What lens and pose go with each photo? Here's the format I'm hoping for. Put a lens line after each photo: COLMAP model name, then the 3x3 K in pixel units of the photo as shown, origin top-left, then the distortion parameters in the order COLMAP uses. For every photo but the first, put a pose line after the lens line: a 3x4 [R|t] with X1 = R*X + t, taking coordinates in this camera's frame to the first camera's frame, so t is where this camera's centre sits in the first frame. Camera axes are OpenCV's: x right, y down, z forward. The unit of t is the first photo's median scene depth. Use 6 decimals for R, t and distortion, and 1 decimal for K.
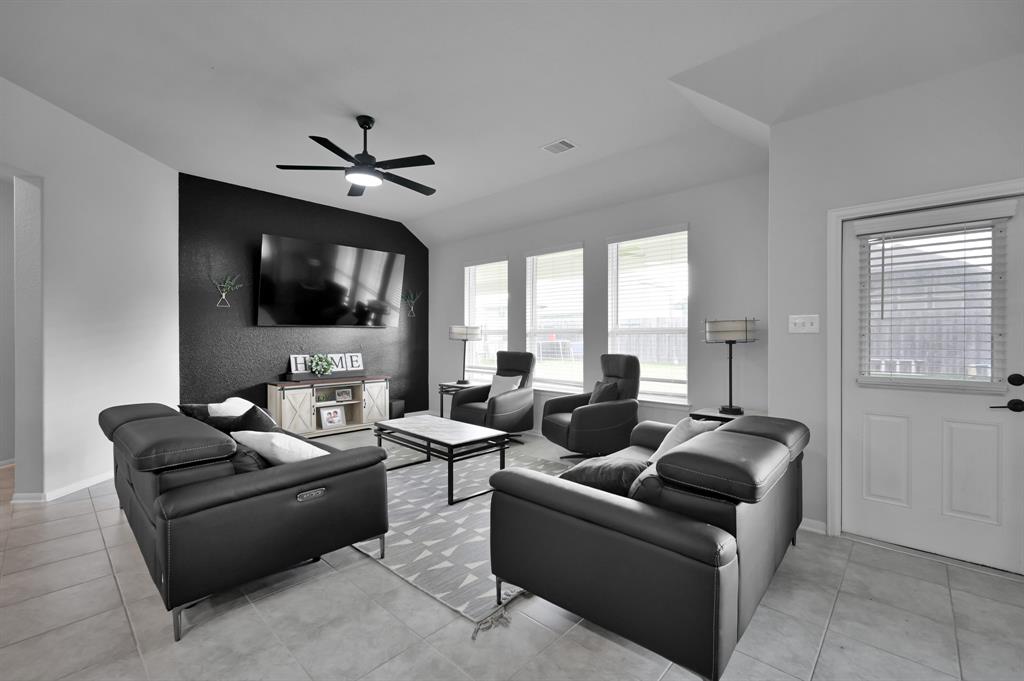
lens RADIAL K [[443.3, 0, 506.4], [0, 443.3, 340.0], [0, 0, 1]] dist [-0.002155, 0.000106]
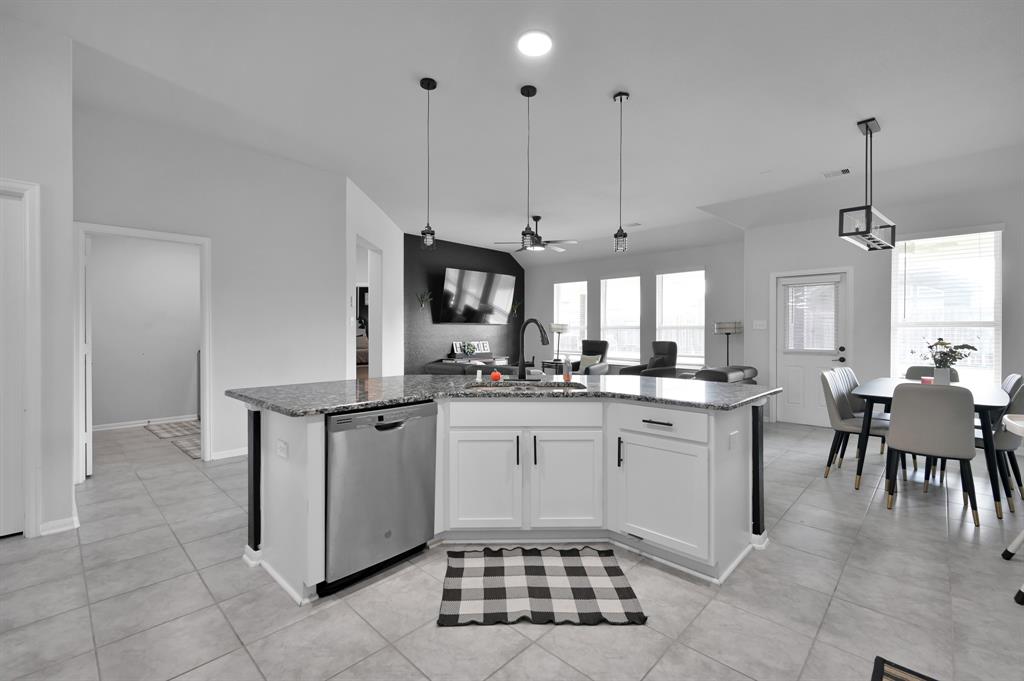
lens RADIAL K [[443.3, 0, 517.5], [0, 443.3, 335.3], [0, 0, 1]] dist [-0.002155, 0.000106]
pose [[0.999985, 0.002329, -0.004988, -0.259633], [-0.002314, 0.999993, 0.003030, 0.004914], [0.004995, -0.003018, 0.999983, -0.607626]]
